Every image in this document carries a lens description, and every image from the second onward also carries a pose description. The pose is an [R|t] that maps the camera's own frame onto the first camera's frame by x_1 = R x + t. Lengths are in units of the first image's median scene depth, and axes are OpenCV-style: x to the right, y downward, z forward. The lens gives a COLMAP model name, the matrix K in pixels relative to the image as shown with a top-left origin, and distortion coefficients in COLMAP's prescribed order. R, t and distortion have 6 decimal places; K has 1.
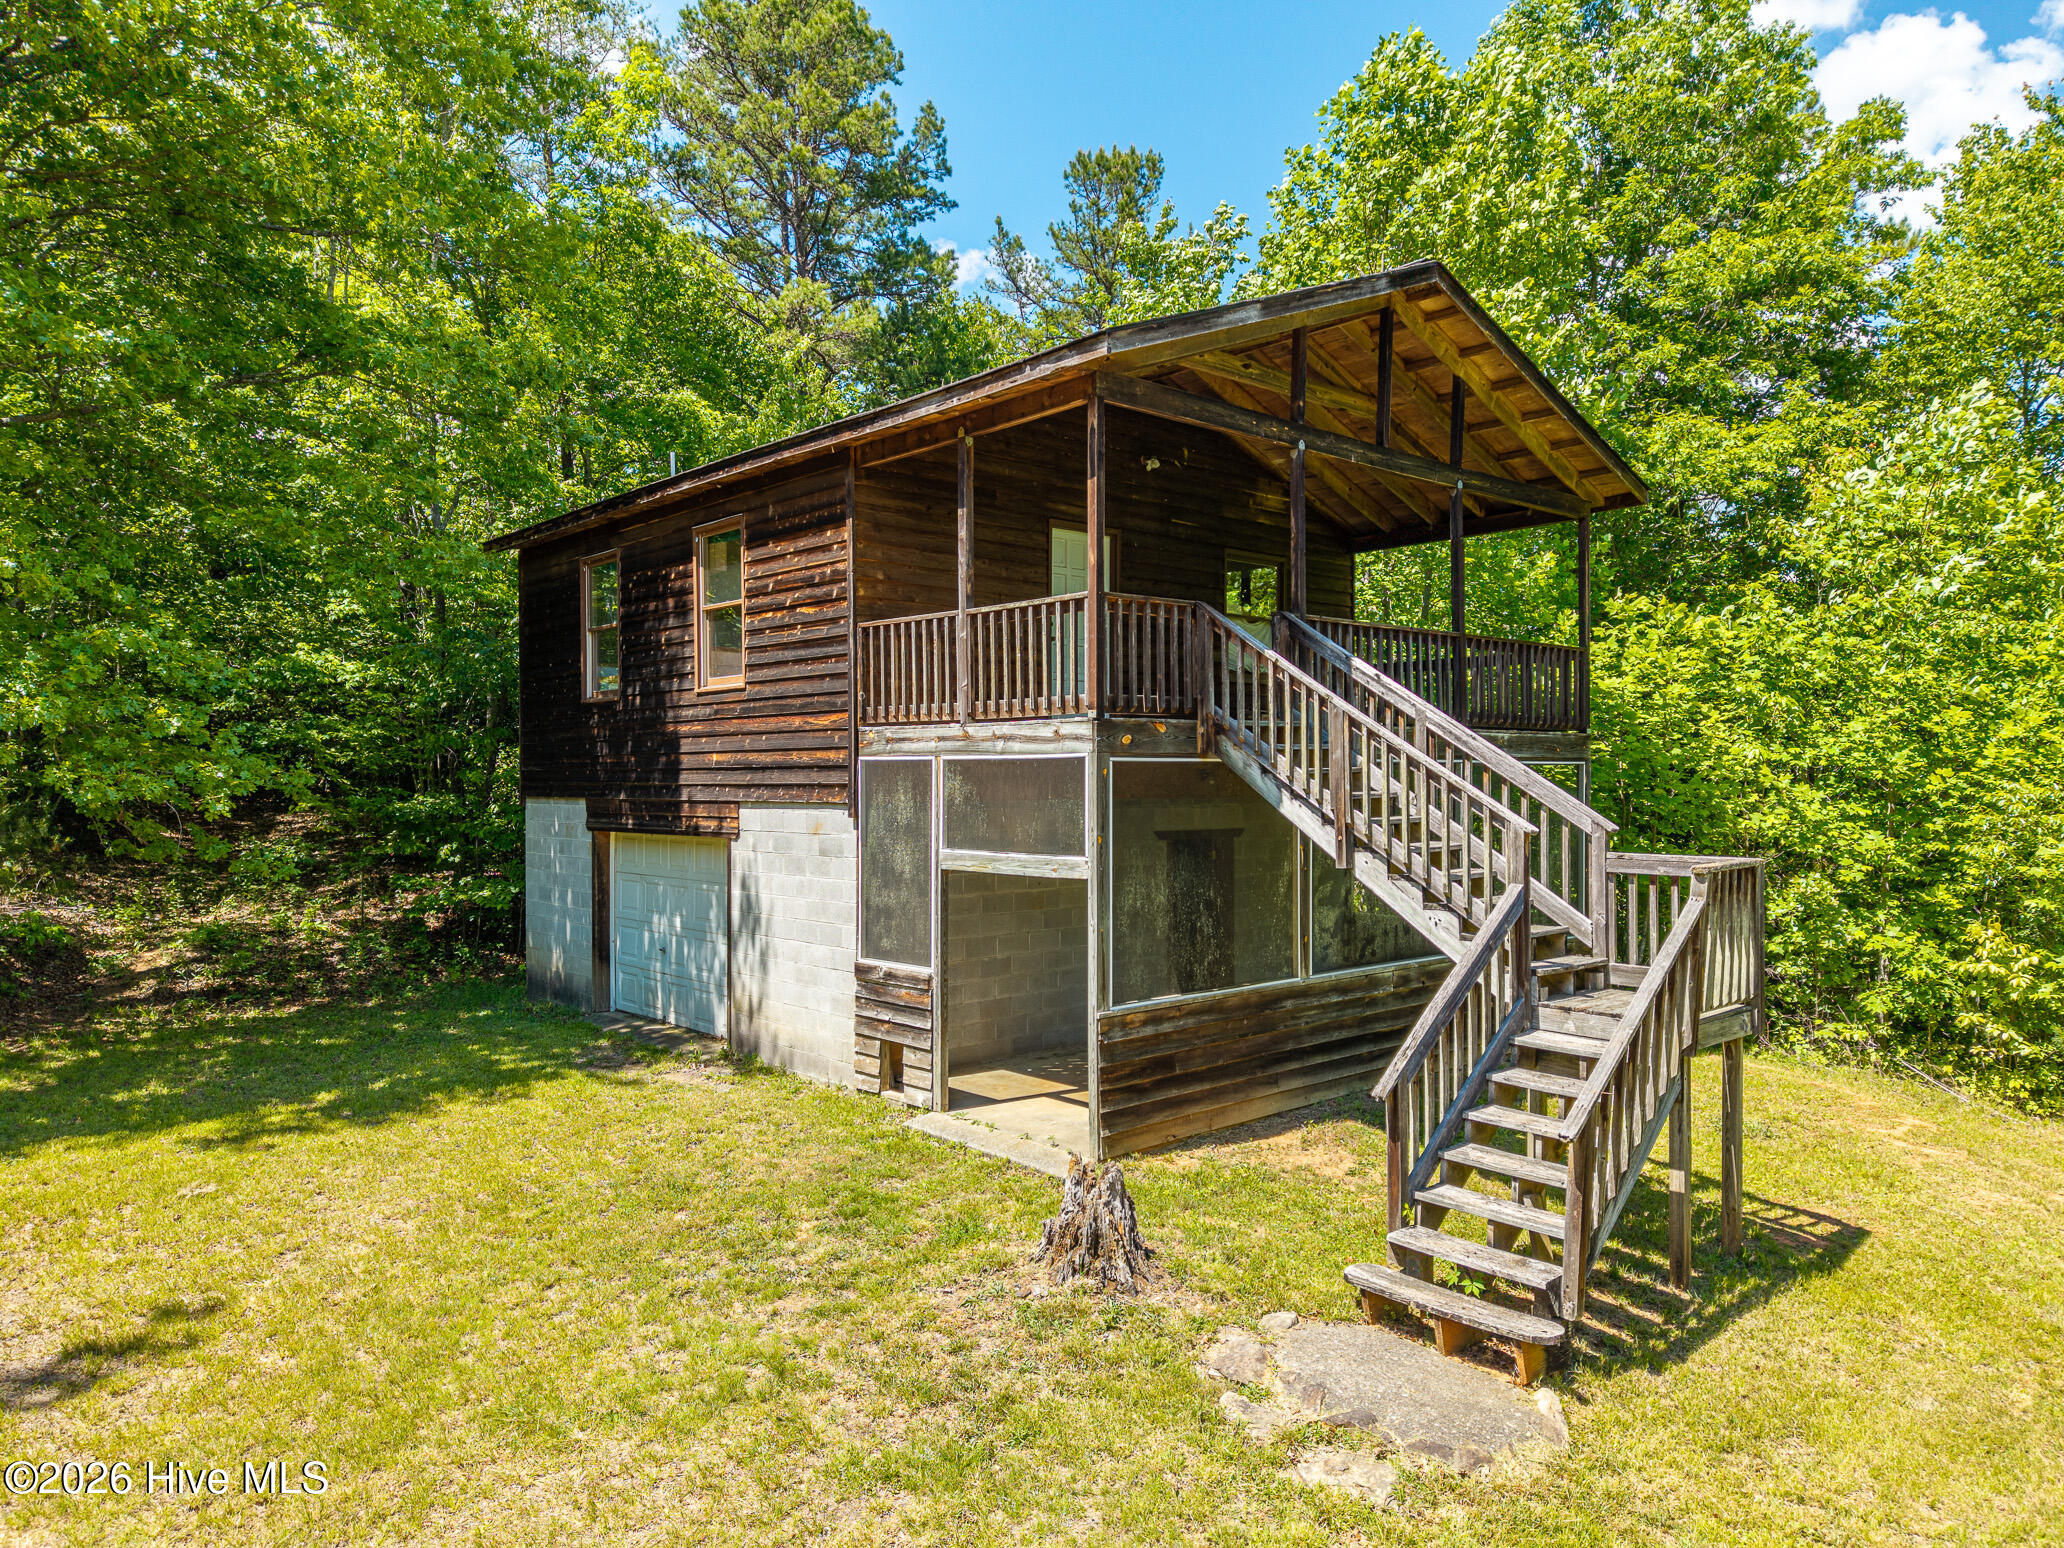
lens RADIAL K [[1411.0, 0, 1085.8], [0, 1411.0, 780.6], [0, 0, 1]] dist [0.030773, -0.001350]
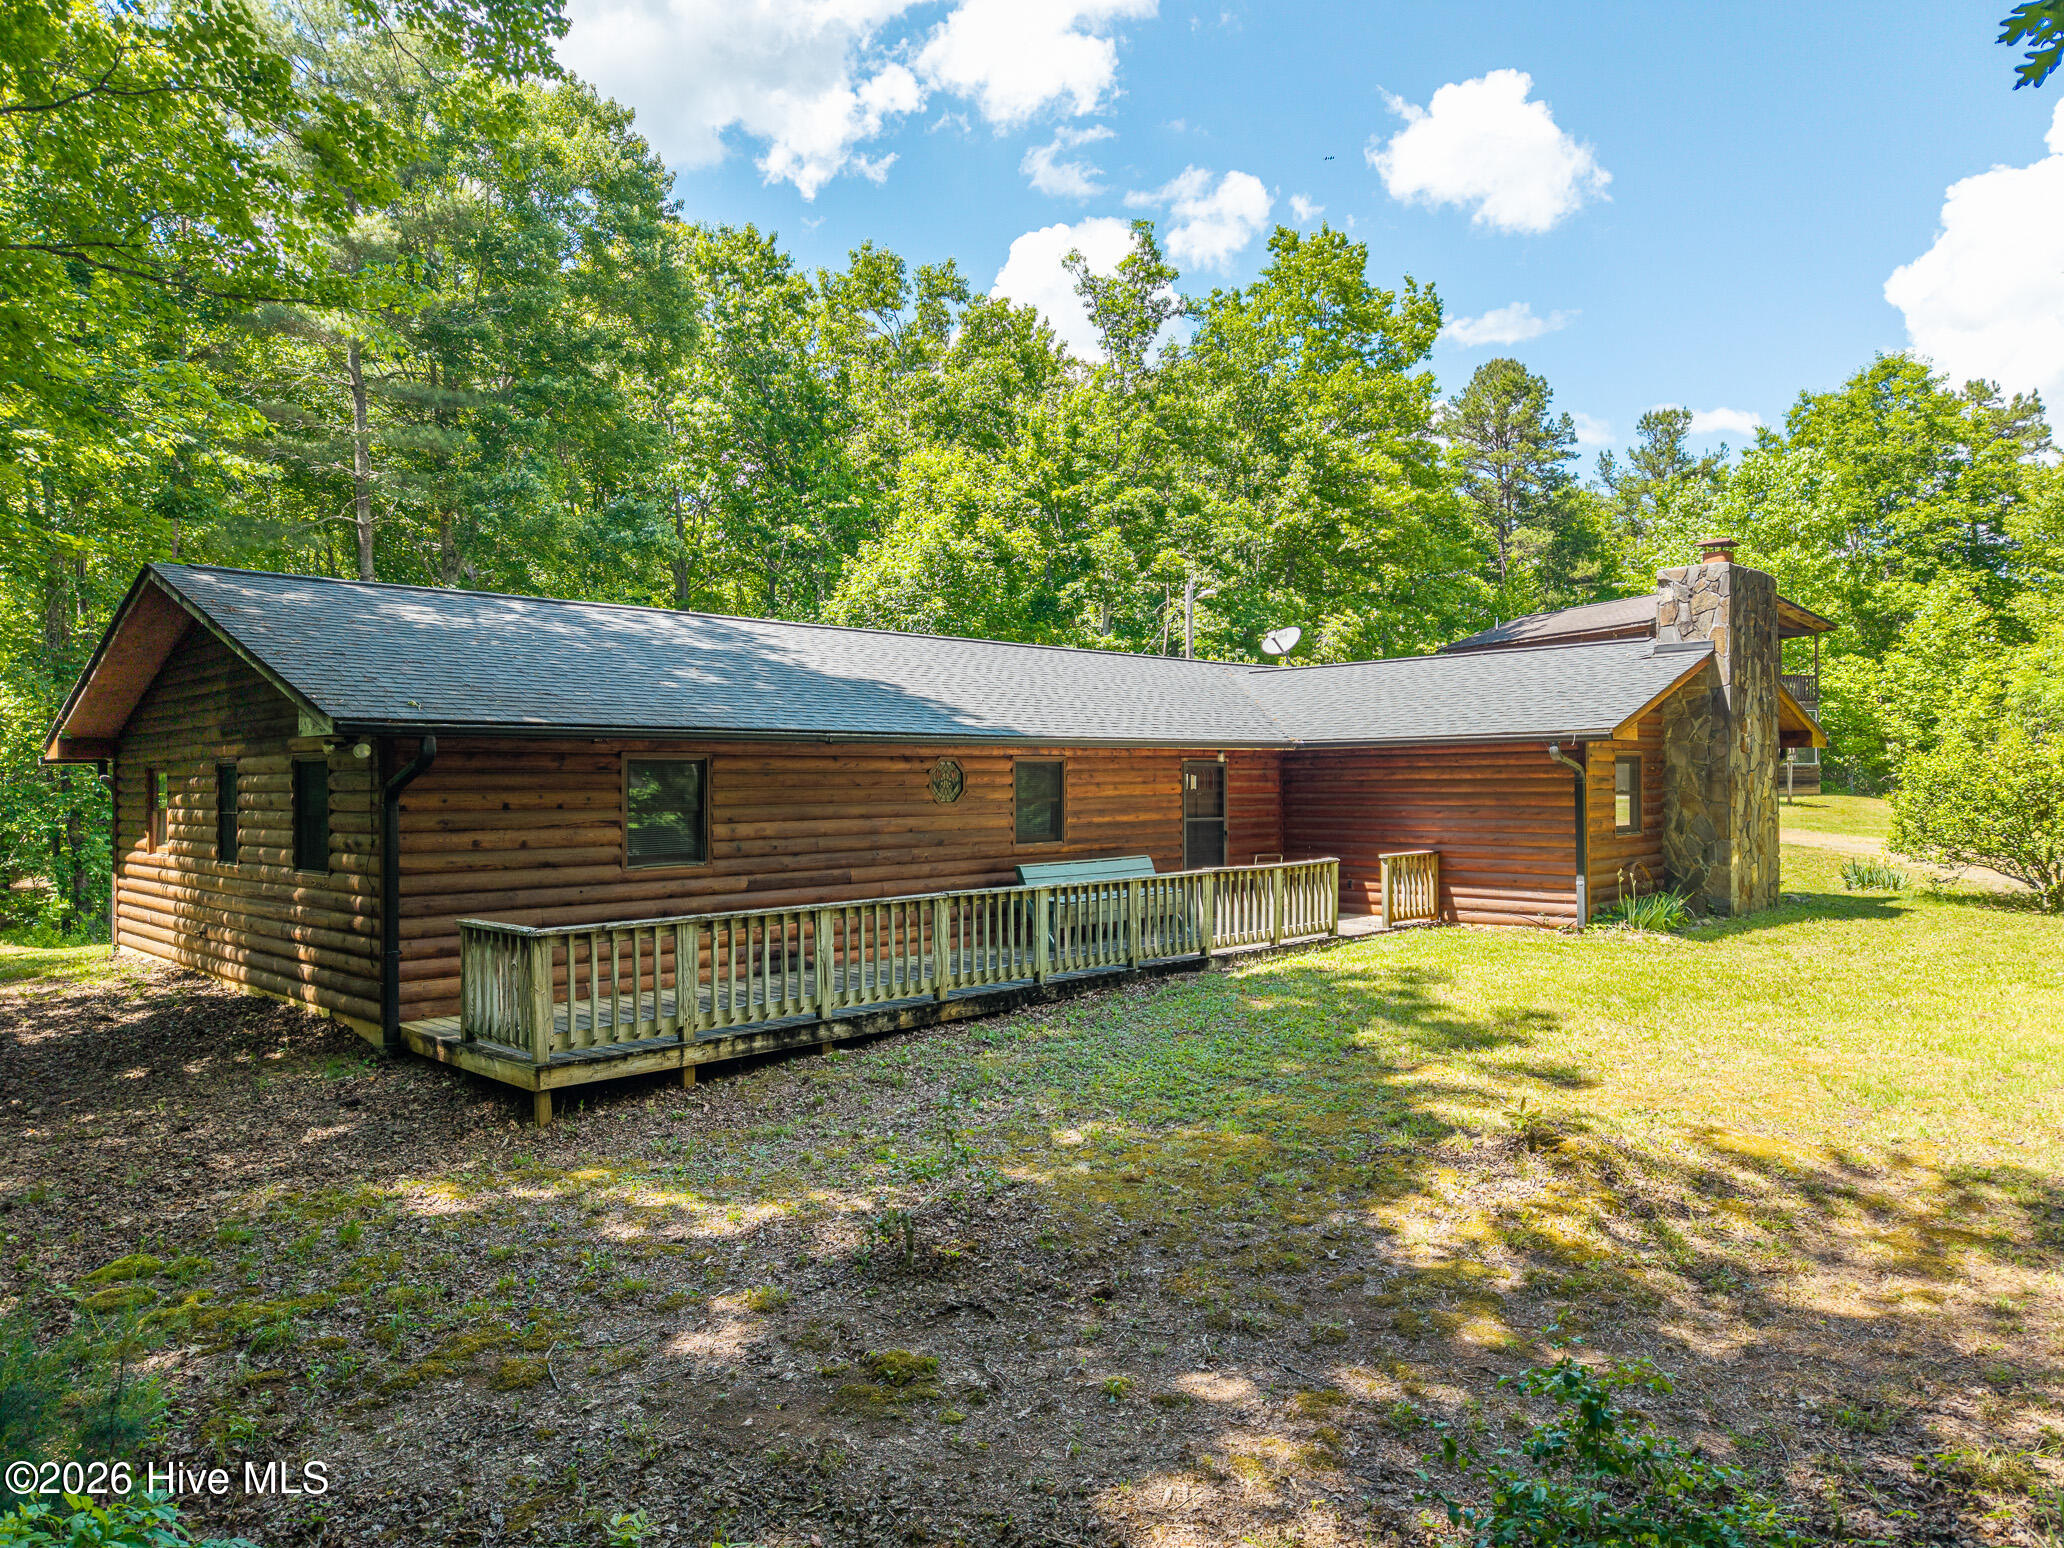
lens RADIAL K [[1412.7, 0, 1001.3], [0, 1412.7, 772.2], [0, 0, 1]] dist [0.073723, -0.116143]
pose [[0.909041, -0.009489, -0.416599, 0.016520], [0.008605, 0.999955, -0.003999, 0.138452], [0.416618, 0.000050, 0.909082, -2.993004]]
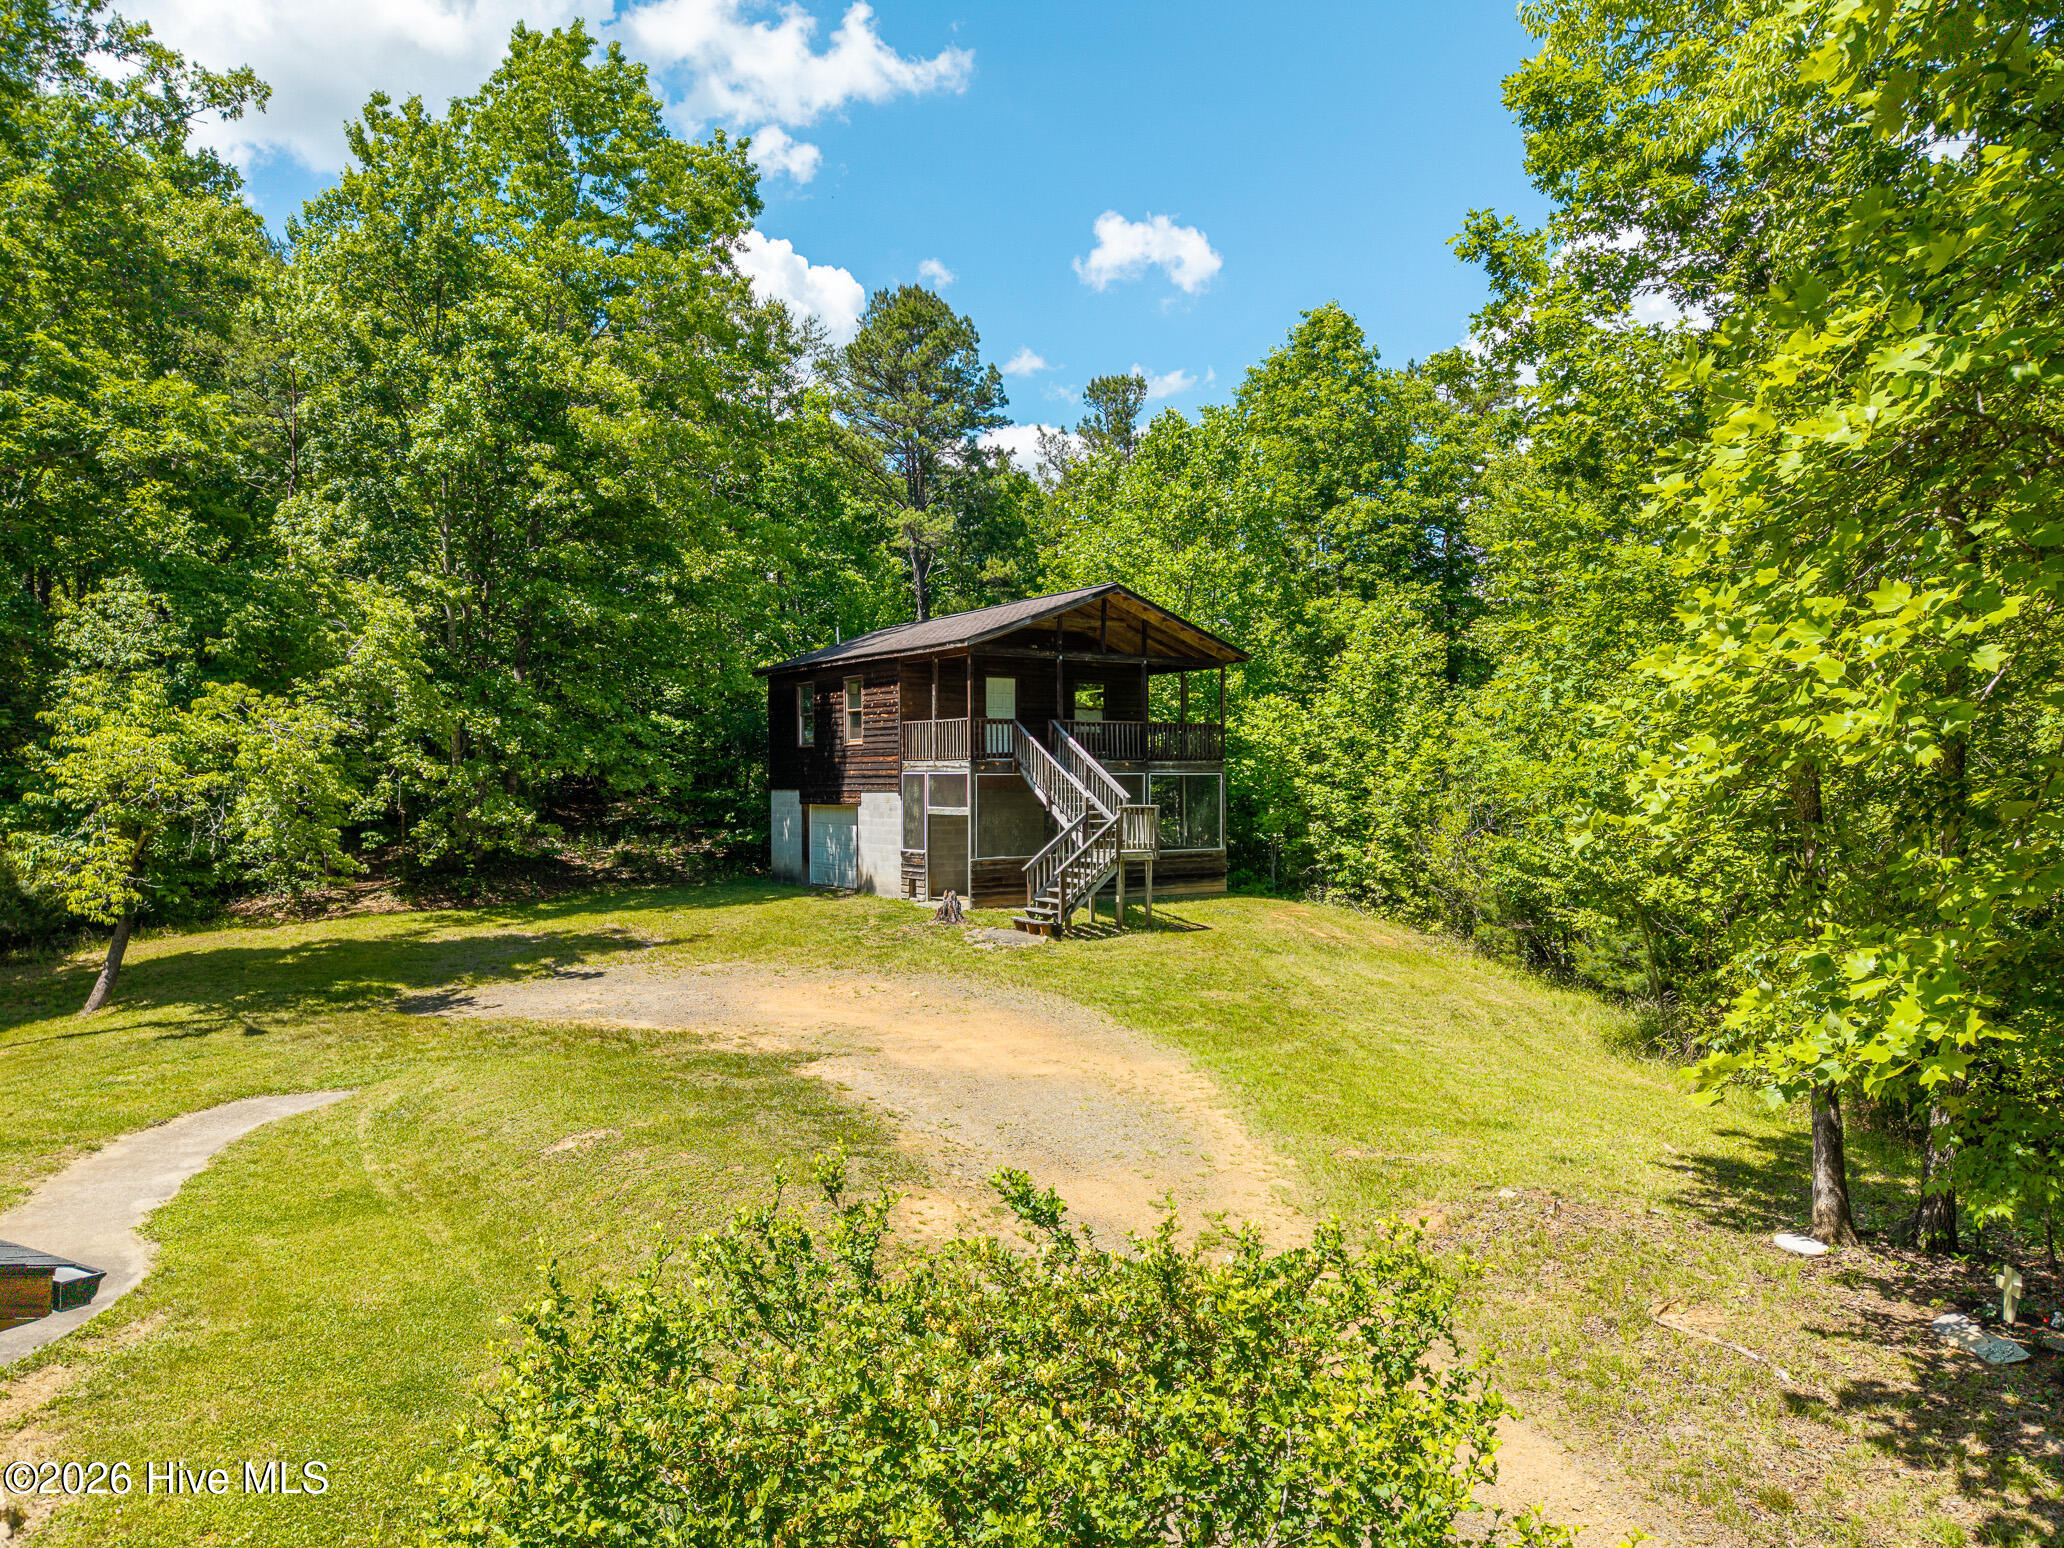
lens RADIAL K [[1425.2, 0, 1001.3], [0, 1425.2, 778.5], [0, 0, 1]] dist [0.017090, -0.008028]
pose [[0.984528, -0.002021, -0.175218, 0.442216], [0.001607, 0.999996, -0.002506, 0.000907], [0.175223, 0.002186, 0.984526, -1.439072]]
